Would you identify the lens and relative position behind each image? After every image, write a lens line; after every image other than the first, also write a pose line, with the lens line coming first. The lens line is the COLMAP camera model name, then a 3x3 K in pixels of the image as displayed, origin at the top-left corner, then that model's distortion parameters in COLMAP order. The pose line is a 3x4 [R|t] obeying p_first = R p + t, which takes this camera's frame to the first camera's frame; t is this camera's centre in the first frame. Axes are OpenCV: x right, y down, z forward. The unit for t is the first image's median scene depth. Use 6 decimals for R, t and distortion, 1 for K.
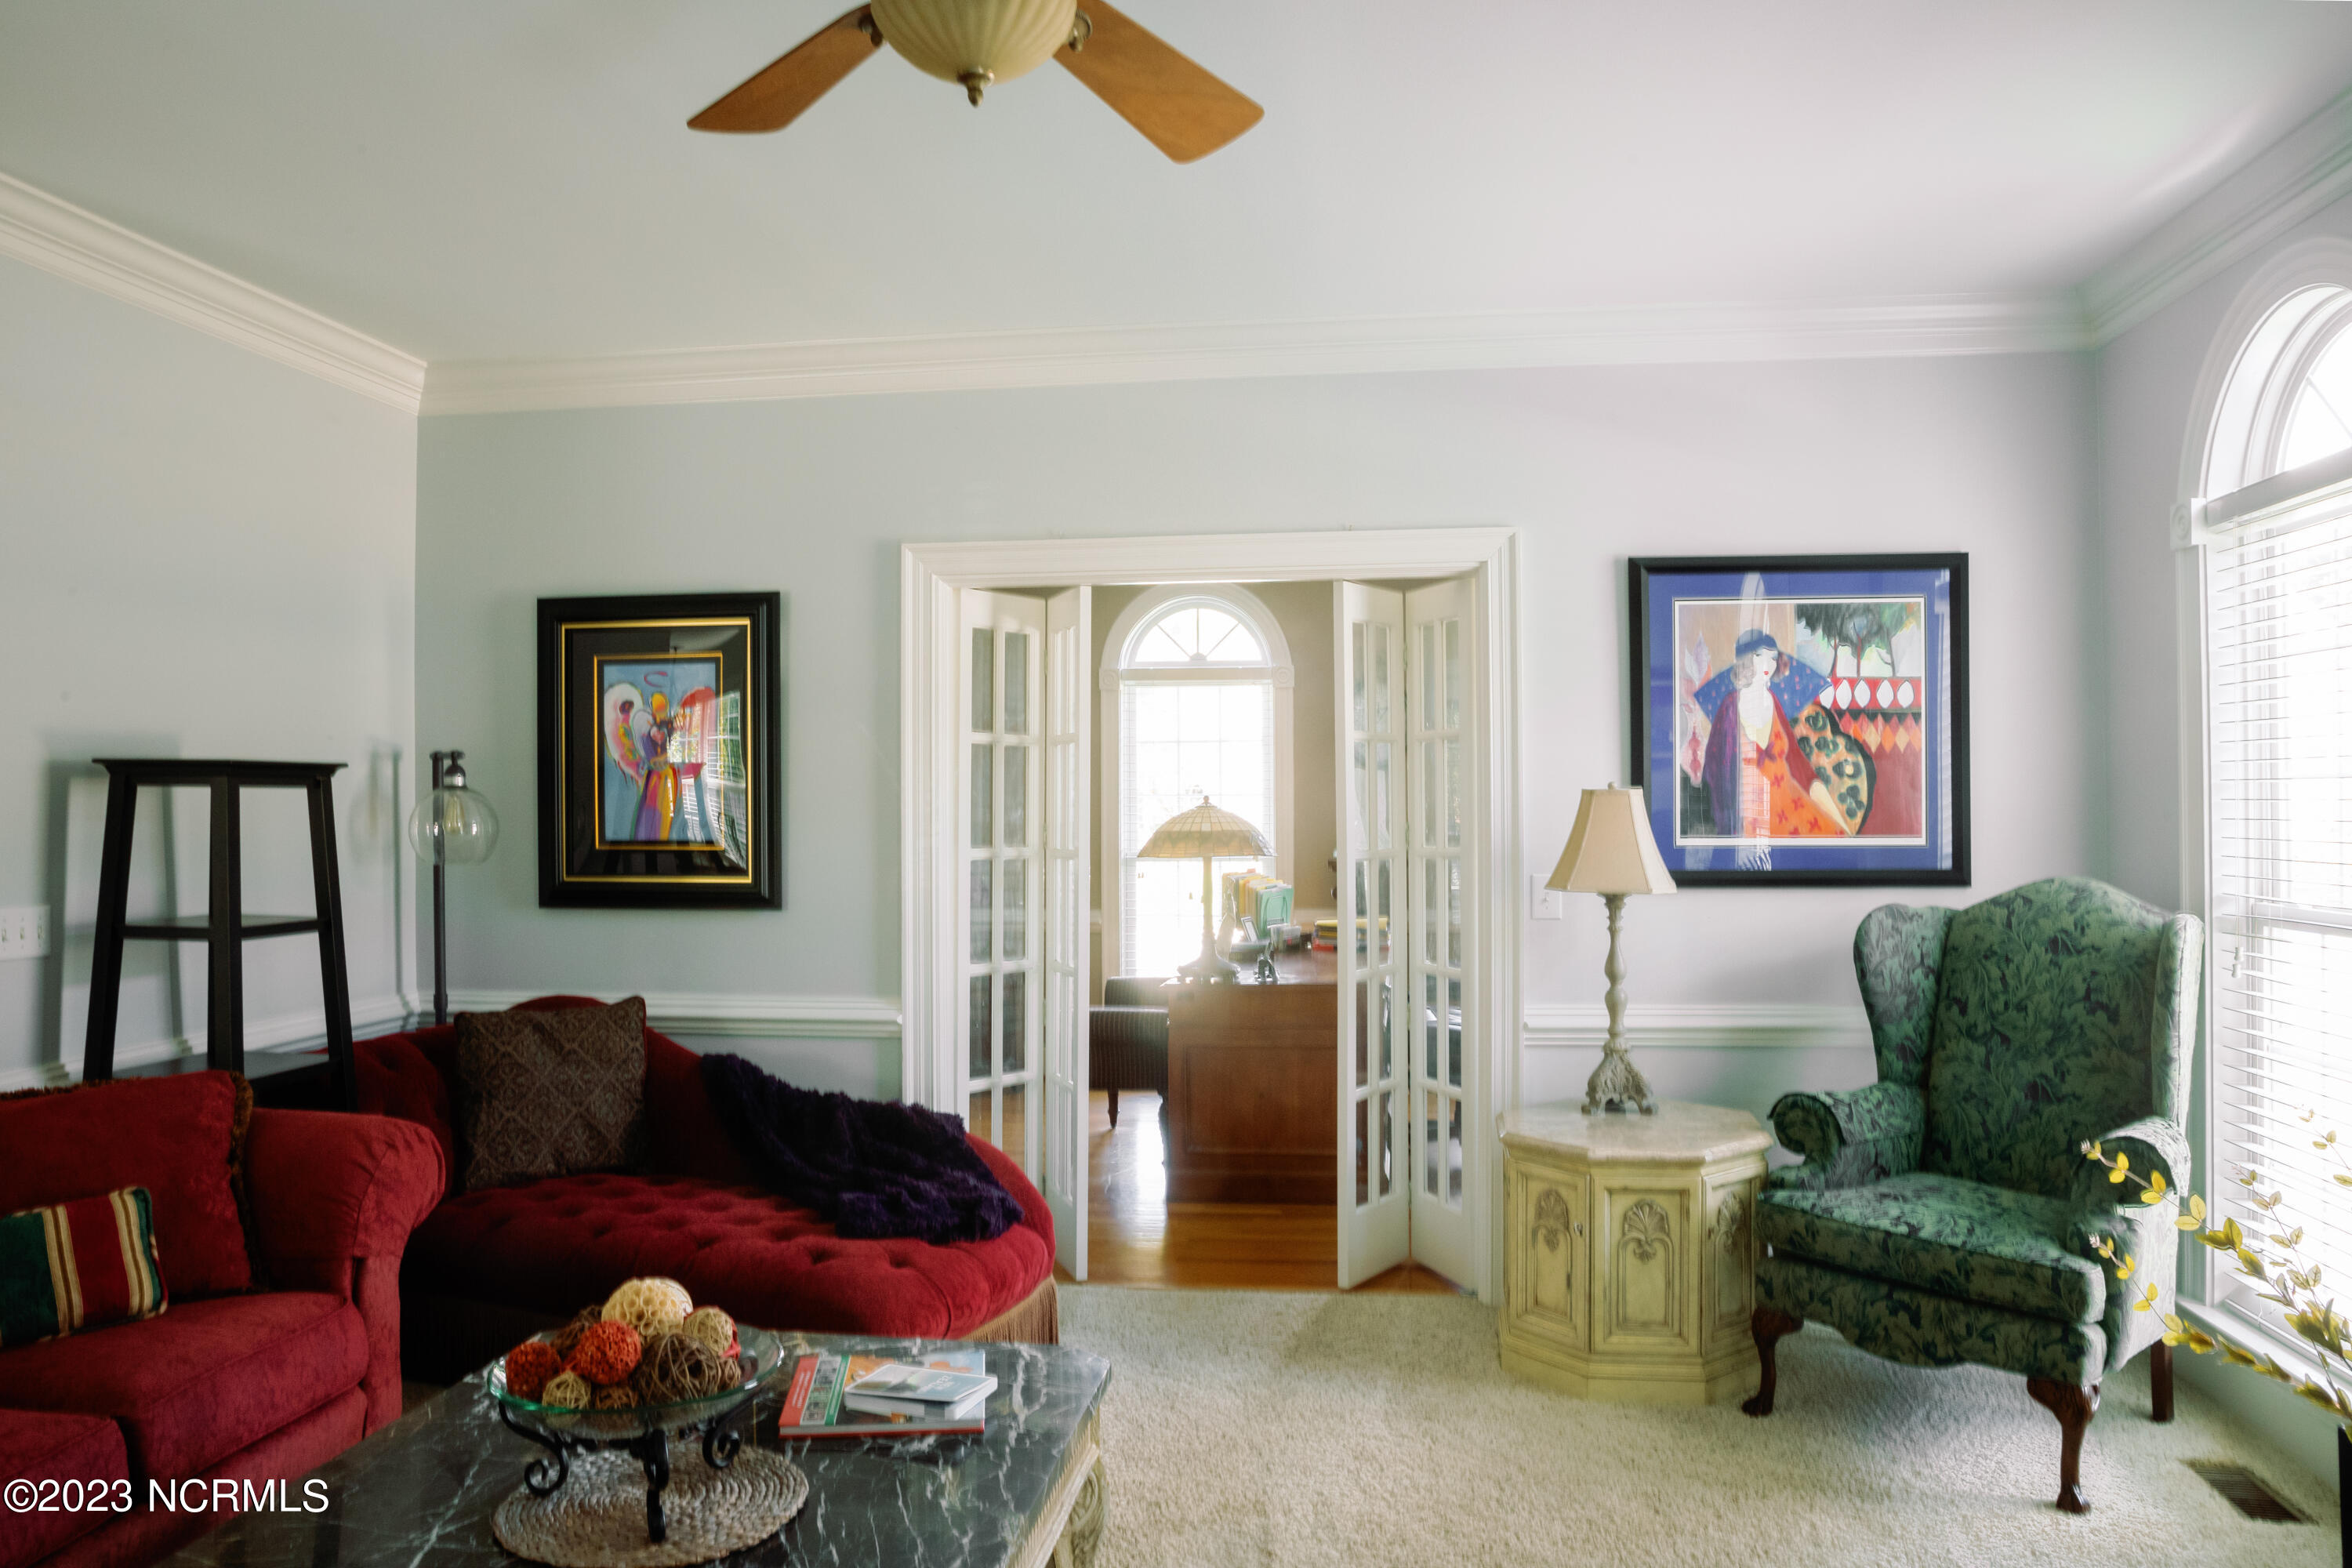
lens RADIAL K [[1665.0, 0, 1176.0], [0, 1665.0, 784.0], [0, 0, 1]] dist [-0.100546, 0.084407]
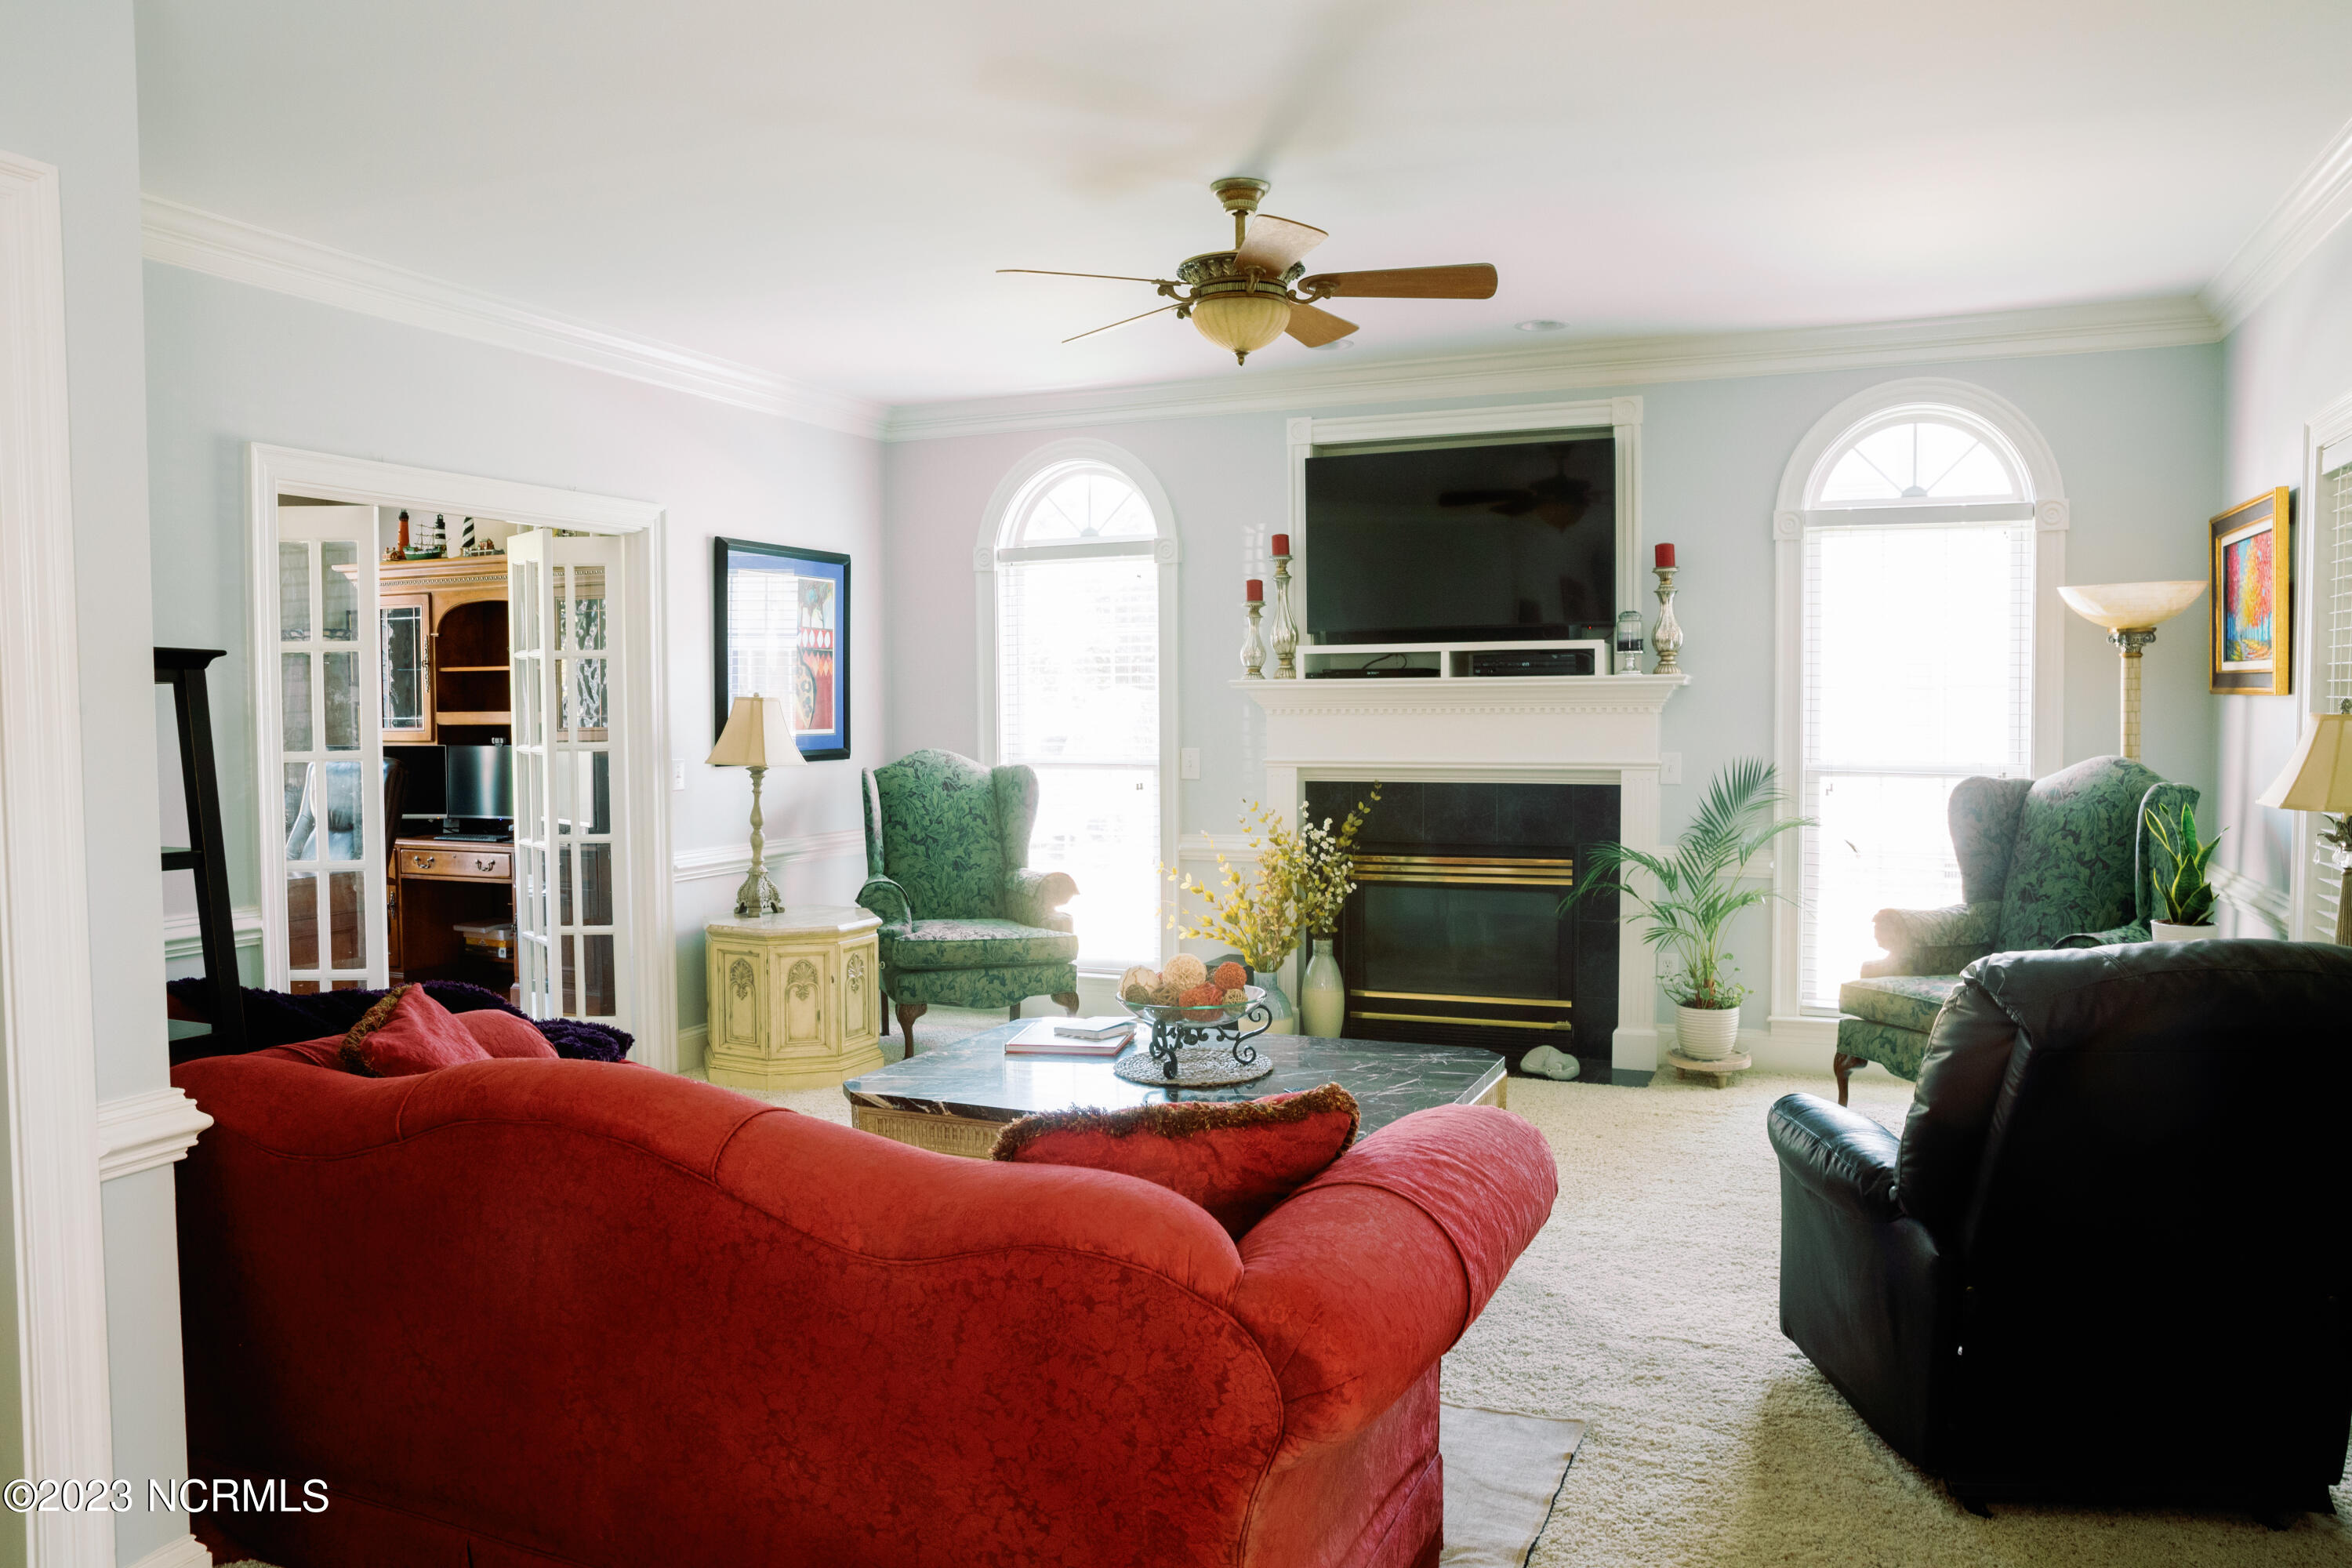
lens RADIAL K [[1665.0, 0, 1176.0], [0, 1665.0, 784.0], [0, 0, 1]] dist [-0.100546, 0.084407]
pose [[0.258415, -0.038952, 0.965248, -1.086544], [-0.005797, 0.999106, 0.041871, 0.016955], [-0.966017, -0.016415, 0.257959, 0.261274]]
